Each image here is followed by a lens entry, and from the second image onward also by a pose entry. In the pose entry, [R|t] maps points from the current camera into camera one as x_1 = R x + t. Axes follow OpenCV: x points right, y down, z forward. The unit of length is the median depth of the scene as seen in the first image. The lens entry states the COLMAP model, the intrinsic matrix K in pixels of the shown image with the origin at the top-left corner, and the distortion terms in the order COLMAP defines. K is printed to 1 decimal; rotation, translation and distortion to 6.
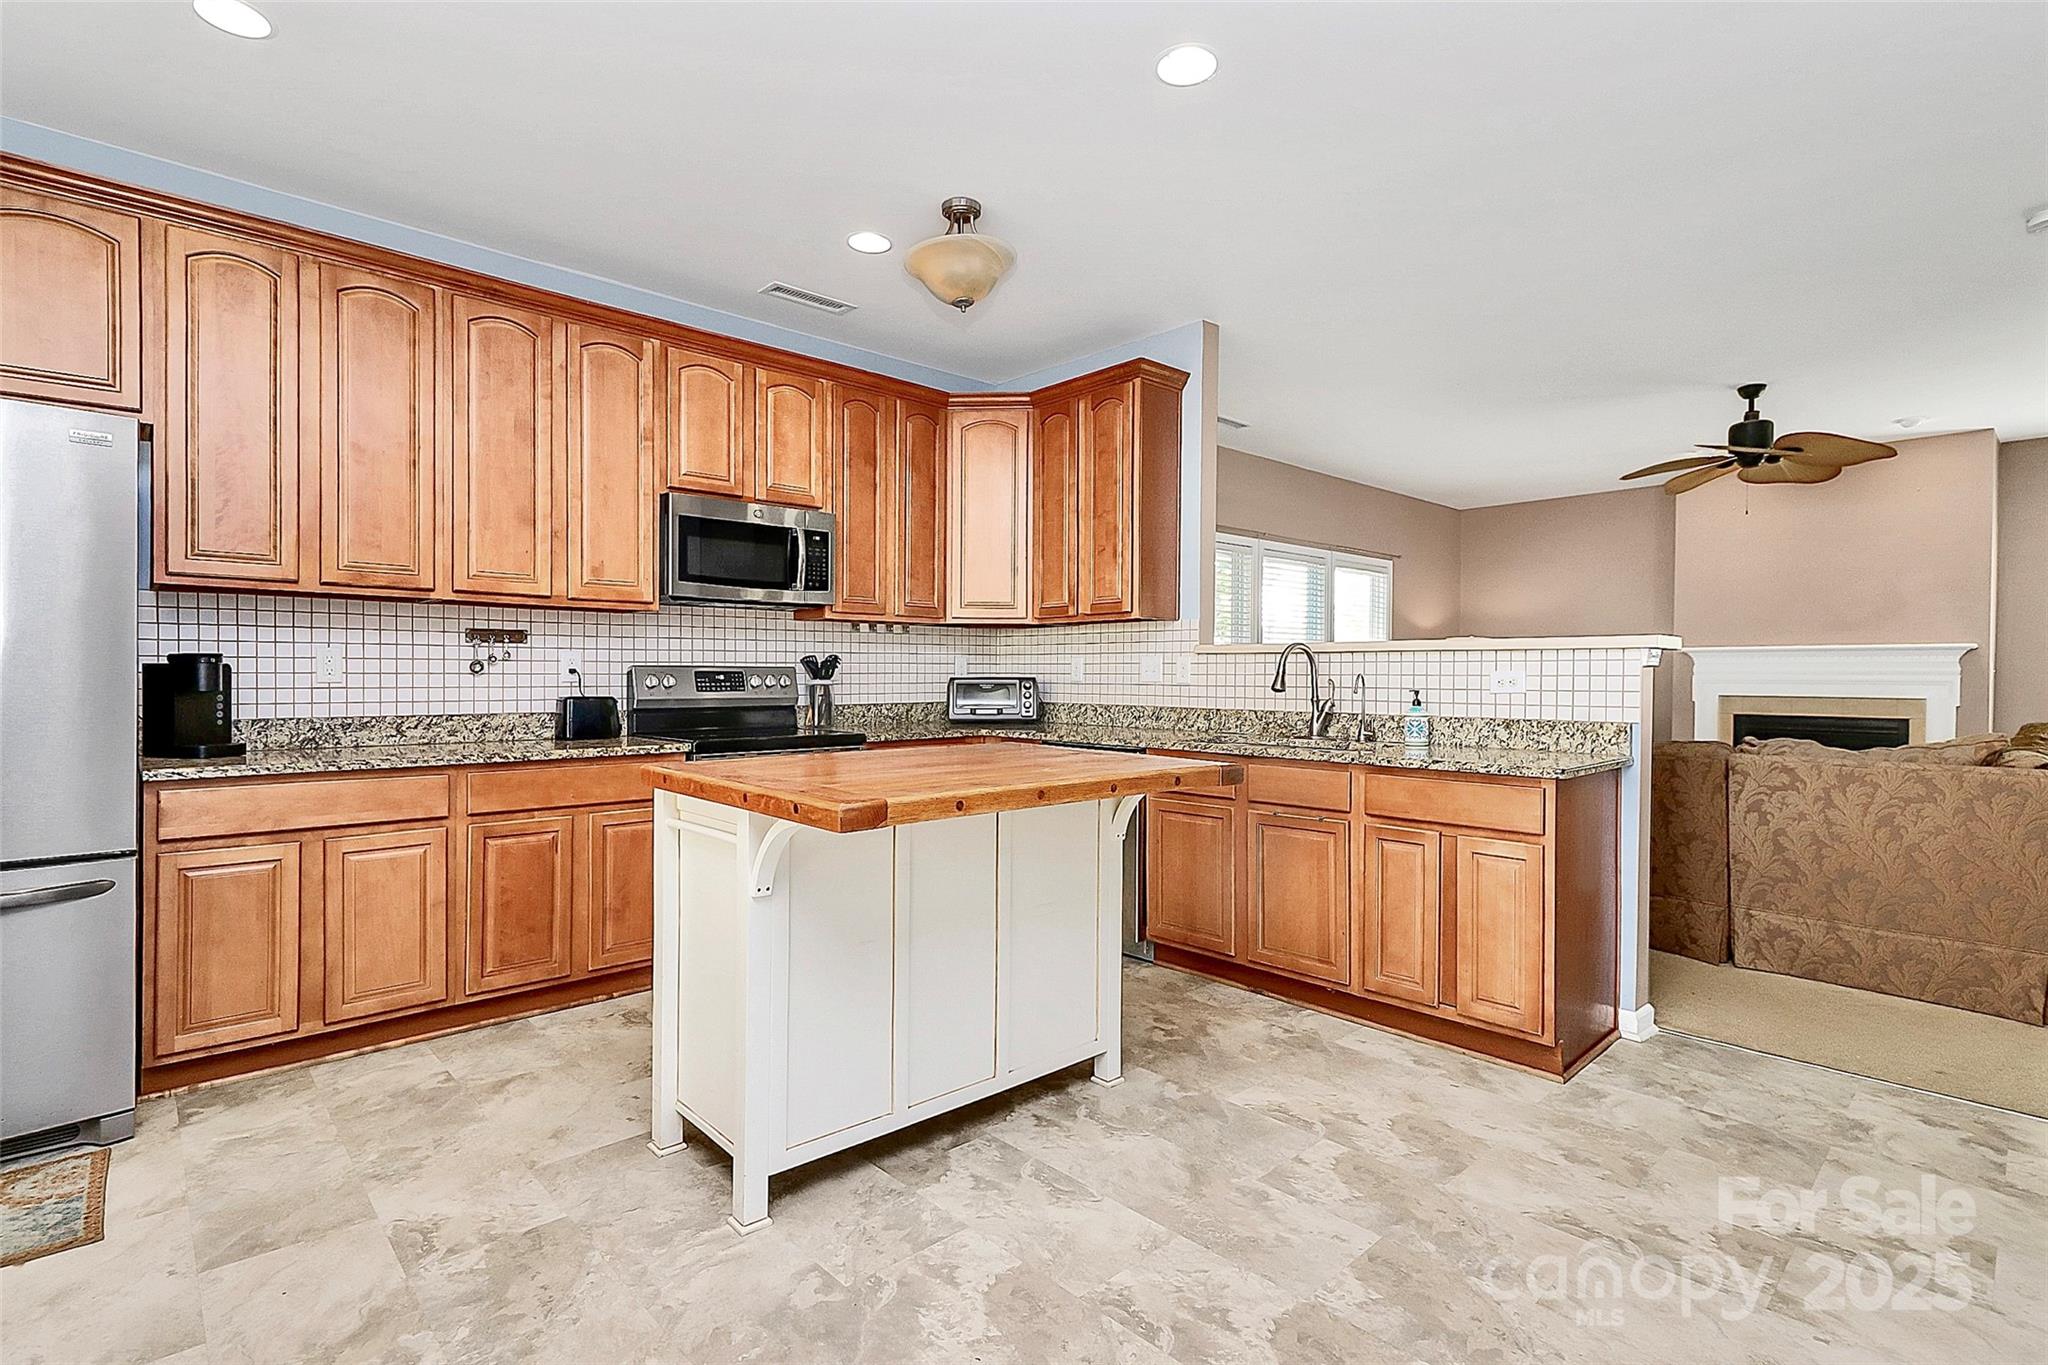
lens RADIAL K [[998.6, 0, 1011.4], [0, 998.6, 677.1], [0, 0, 1]] dist [0.029257, -0.026194]
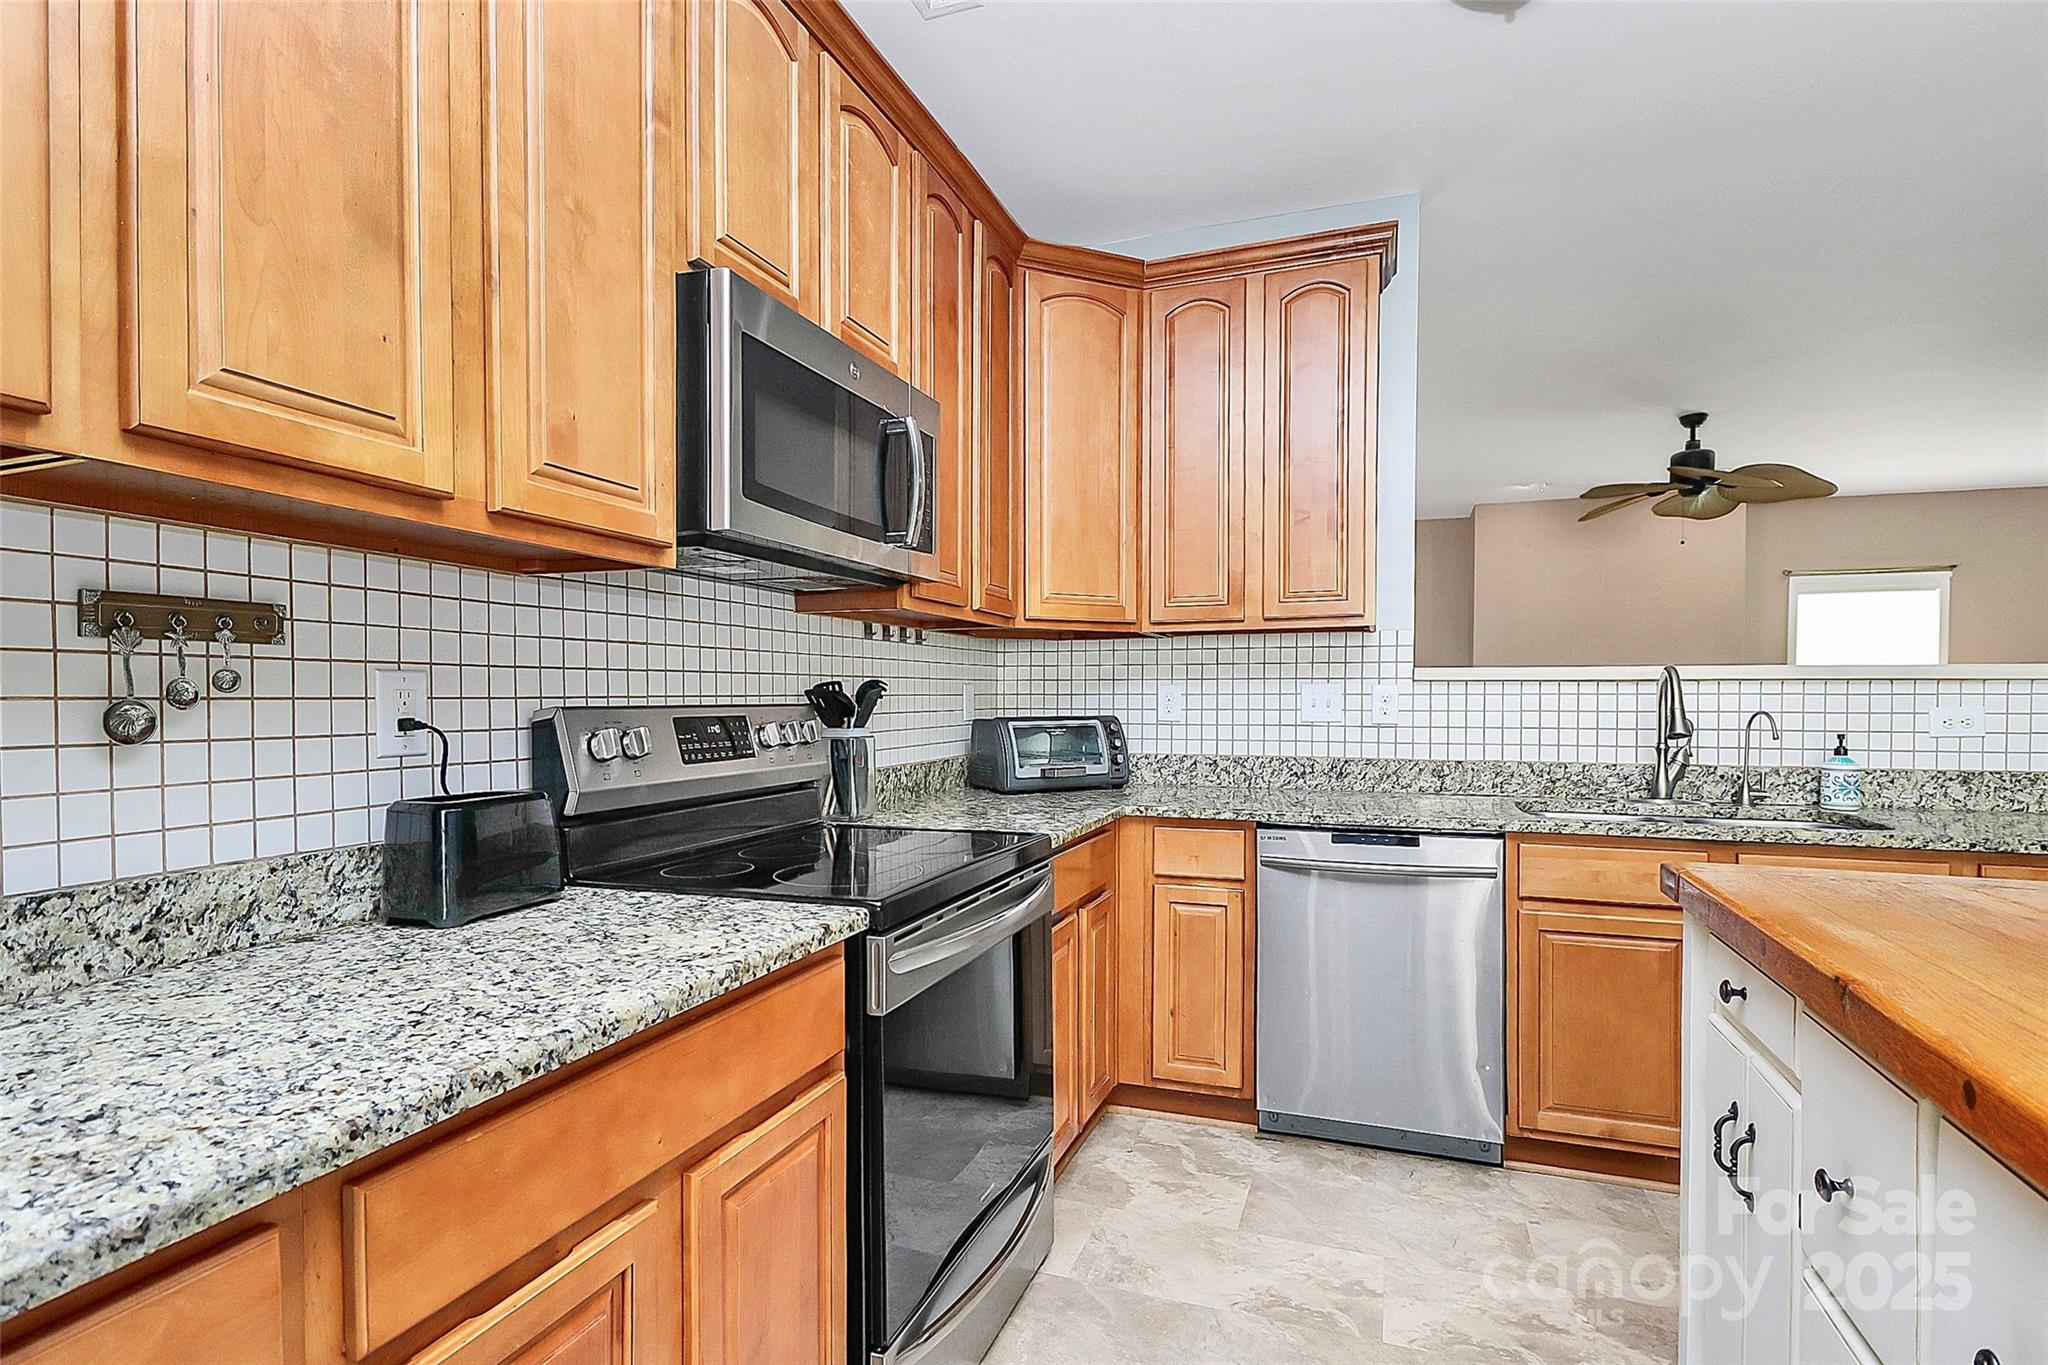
lens RADIAL K [[982.9, 0, 1028.2], [0, 982.9, 713.8], [0, 0, 1]] dist [-0.018768, -0.000089]
pose [[0.885520, -0.012318, 0.464437, -0.418098], [0.005003, 0.999843, 0.016978, -0.015514], [-0.464574, -0.012711, 0.885443, 0.608471]]
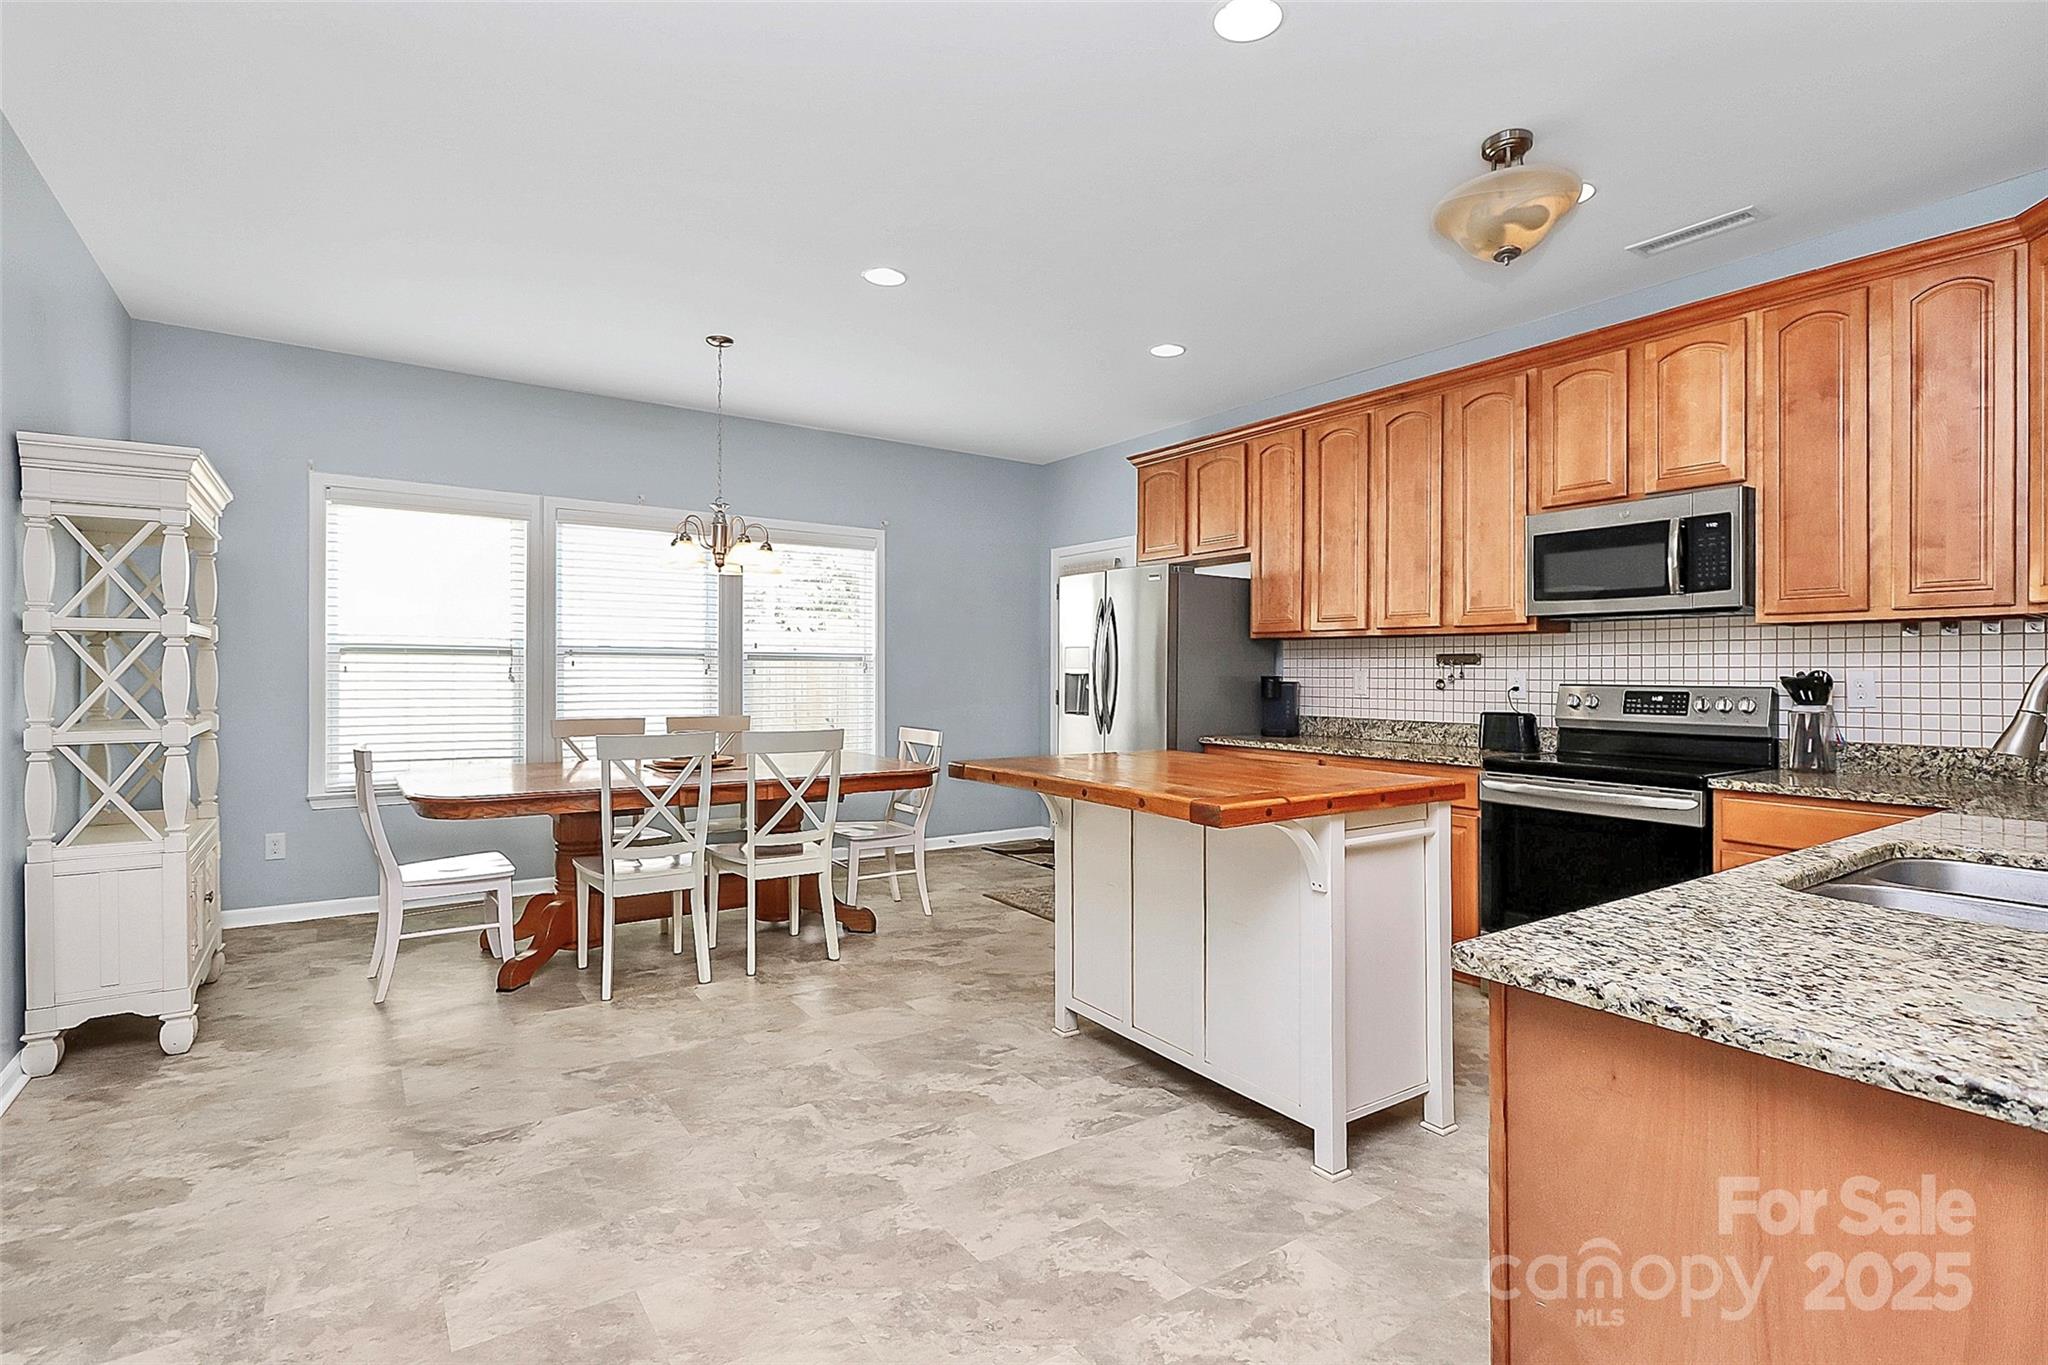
lens RADIAL K [[985.4, 0, 1024.8], [0, 985.4, 664.7], [0, 0, 1]] dist [0.002428, 0.000978]
pose [[-0.145860, -0.014276, -0.989202, 0.734662], [-0.015208, 0.999810, -0.012186, -0.011680], [0.989188, 0.013266, -0.146050, 0.649652]]
